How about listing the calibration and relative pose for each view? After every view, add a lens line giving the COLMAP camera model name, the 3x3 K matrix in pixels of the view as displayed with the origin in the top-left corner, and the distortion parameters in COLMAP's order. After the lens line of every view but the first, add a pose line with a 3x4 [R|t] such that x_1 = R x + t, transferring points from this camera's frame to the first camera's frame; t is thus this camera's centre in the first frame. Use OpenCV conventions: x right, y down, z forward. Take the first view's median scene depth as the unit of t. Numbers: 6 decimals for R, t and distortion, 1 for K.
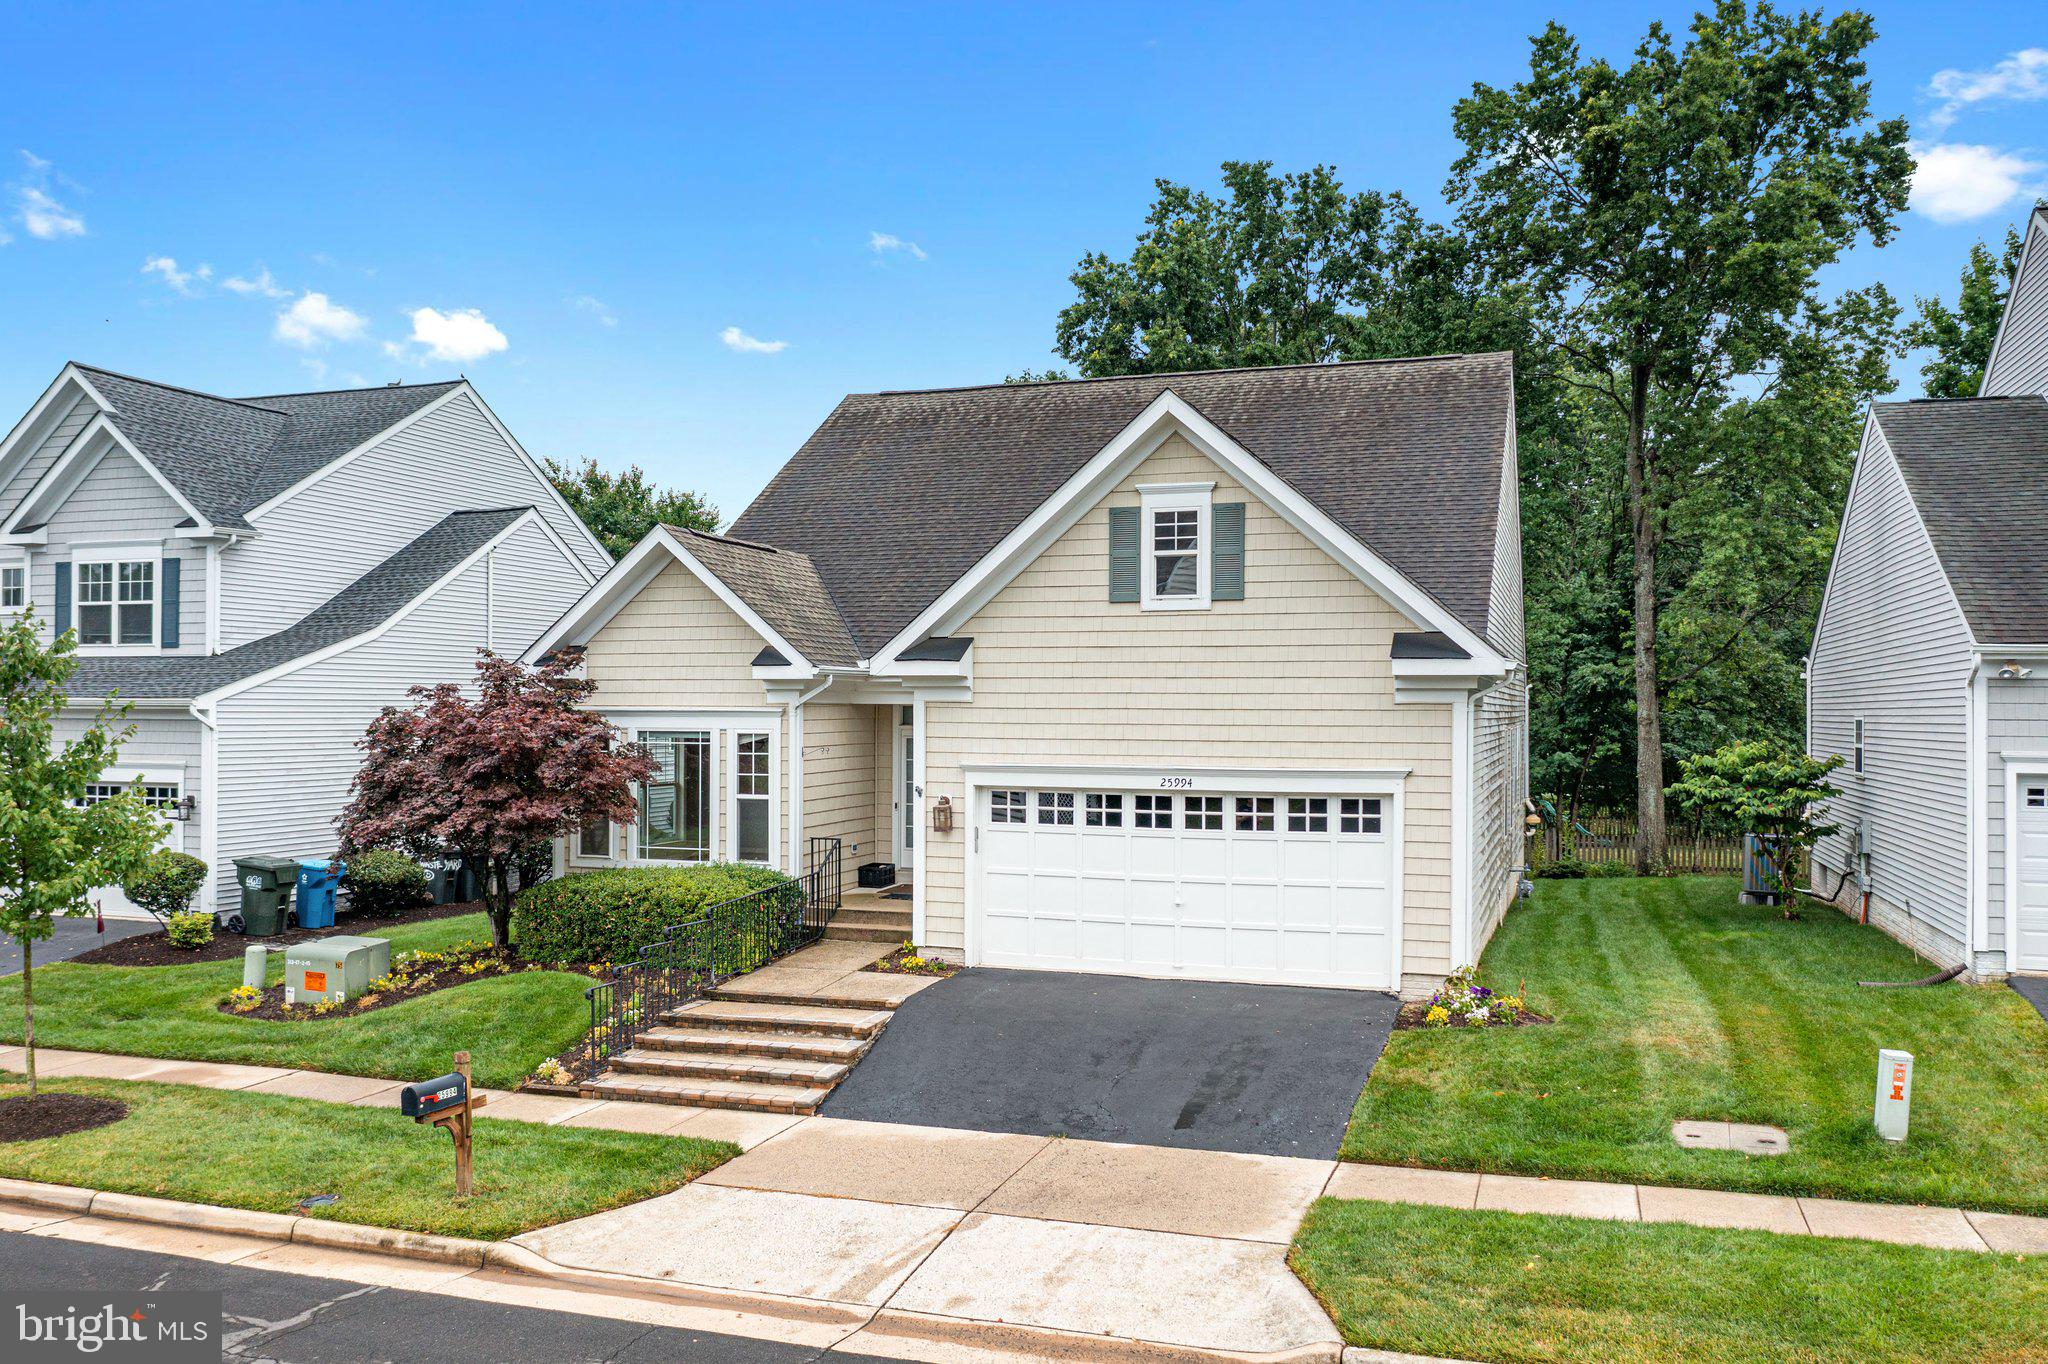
lens RADIAL K [[1624.7, 0, 1014.5], [0, 1624.7, 687.1], [0, 0, 1]] dist [-0.007863, -0.002157]
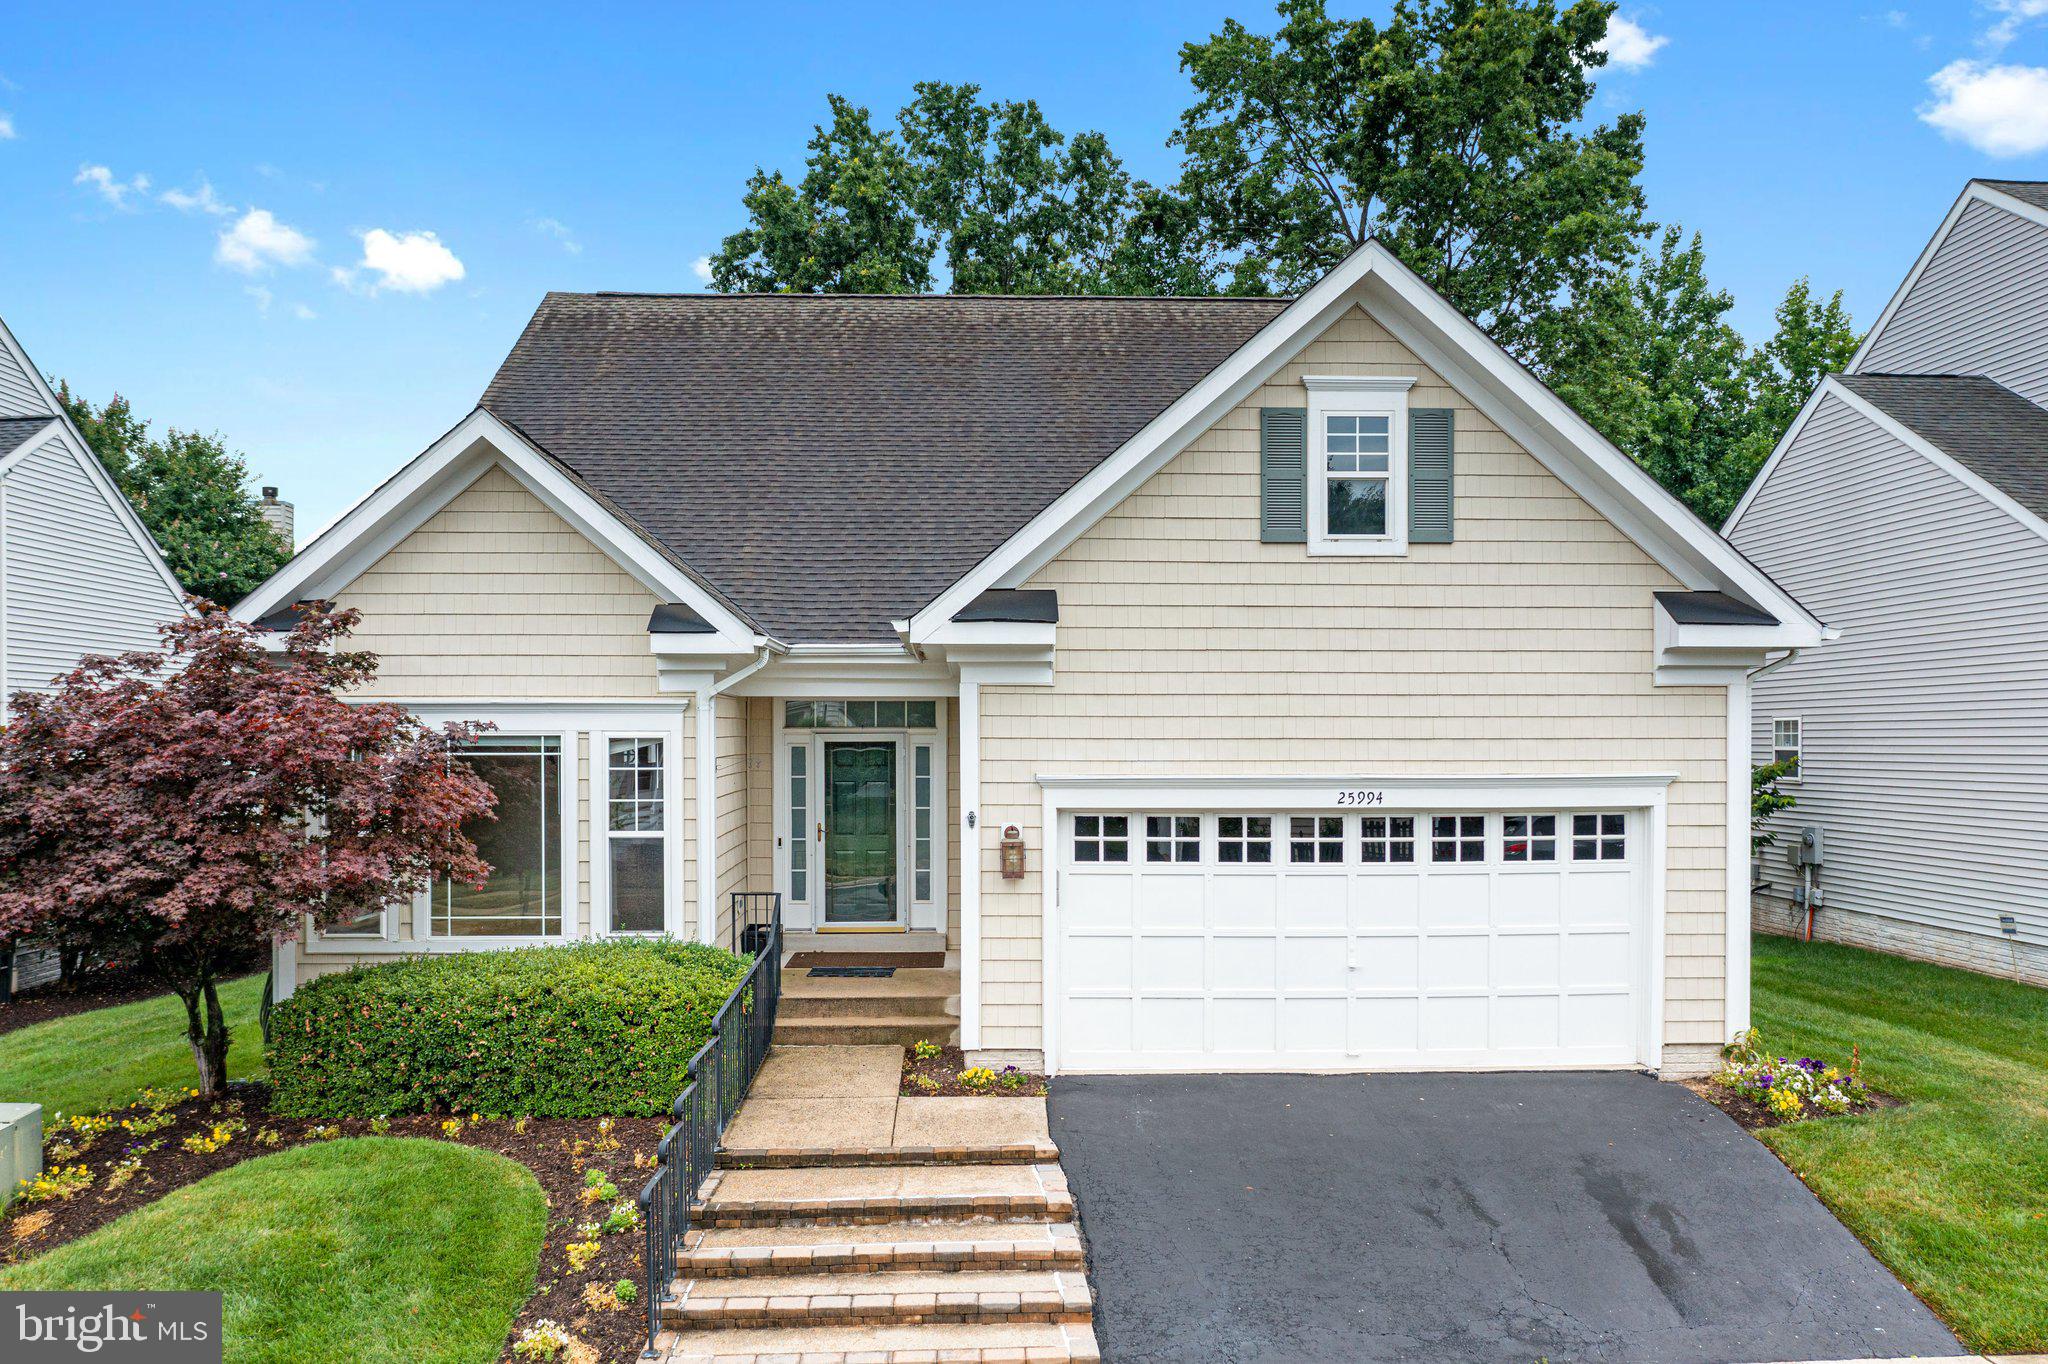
lens RADIAL K [[1637.4, 0, 1031.7], [0, 1637.4, 739.1], [0, 0, 1]] dist [-0.008703, 0.002198]
pose [[0.932593, -0.005755, 0.360883, -0.286054], [-0.000352, 0.999858, 0.016854, 0.020411], [-0.360928, -0.015844, 0.932459, 0.372775]]
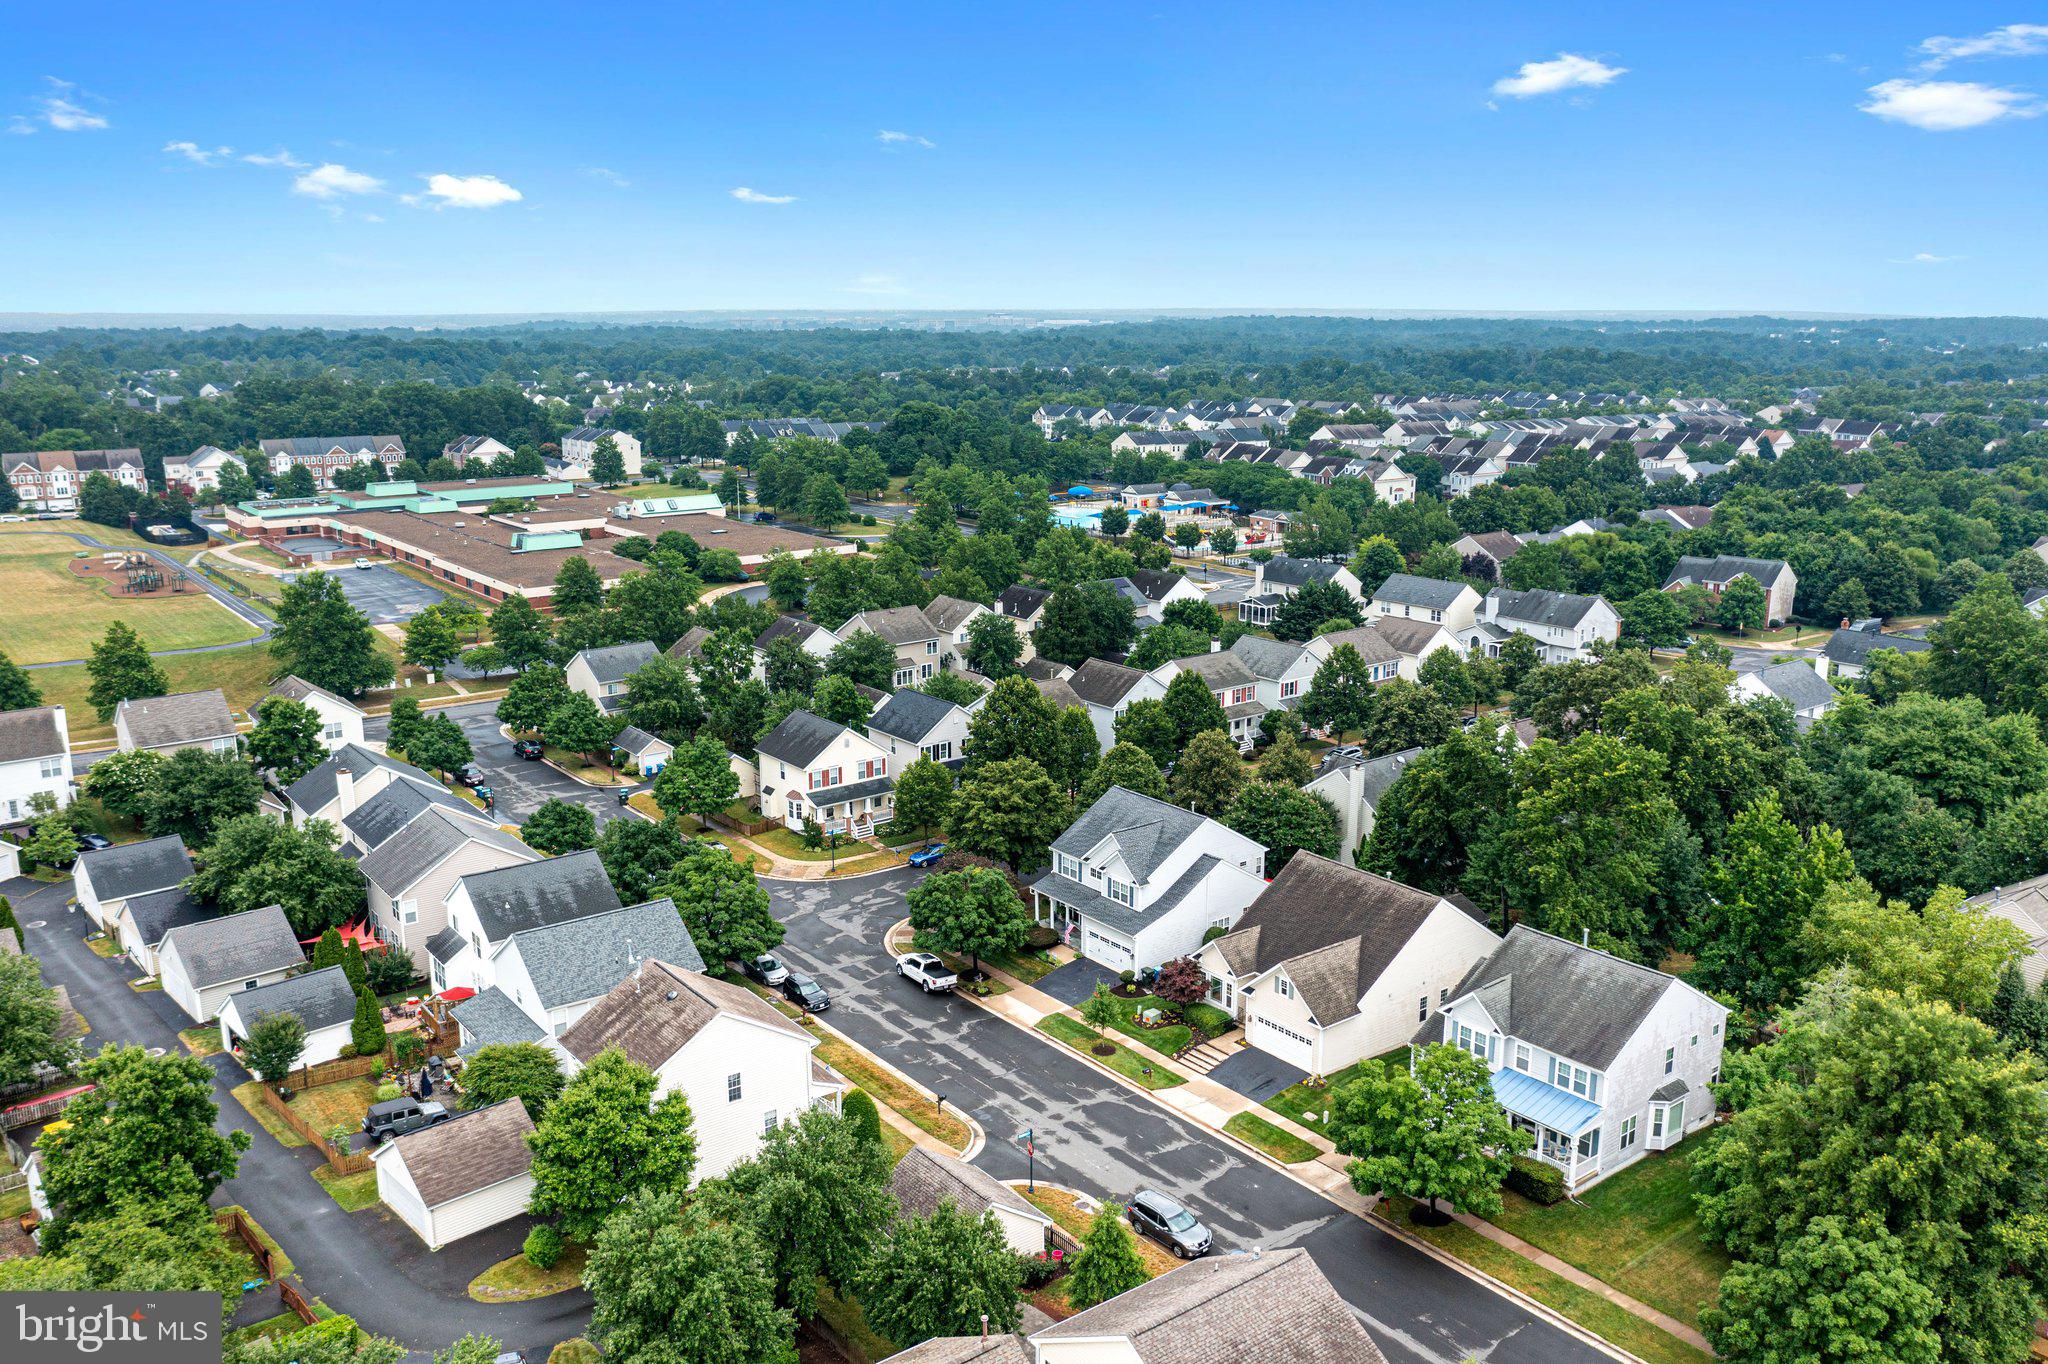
lens RADIAL K [[1624.7, 0, 1014.5], [0, 1624.7, 687.1], [0, 0, 1]] dist [-0.007863, -0.002157]
pose [[0.828007, 0.123745, -0.546893, 2.150962], [0.011211, 0.971495, 0.236793, -2.306620], [0.560605, -0.202198, 0.803018, -3.587620]]
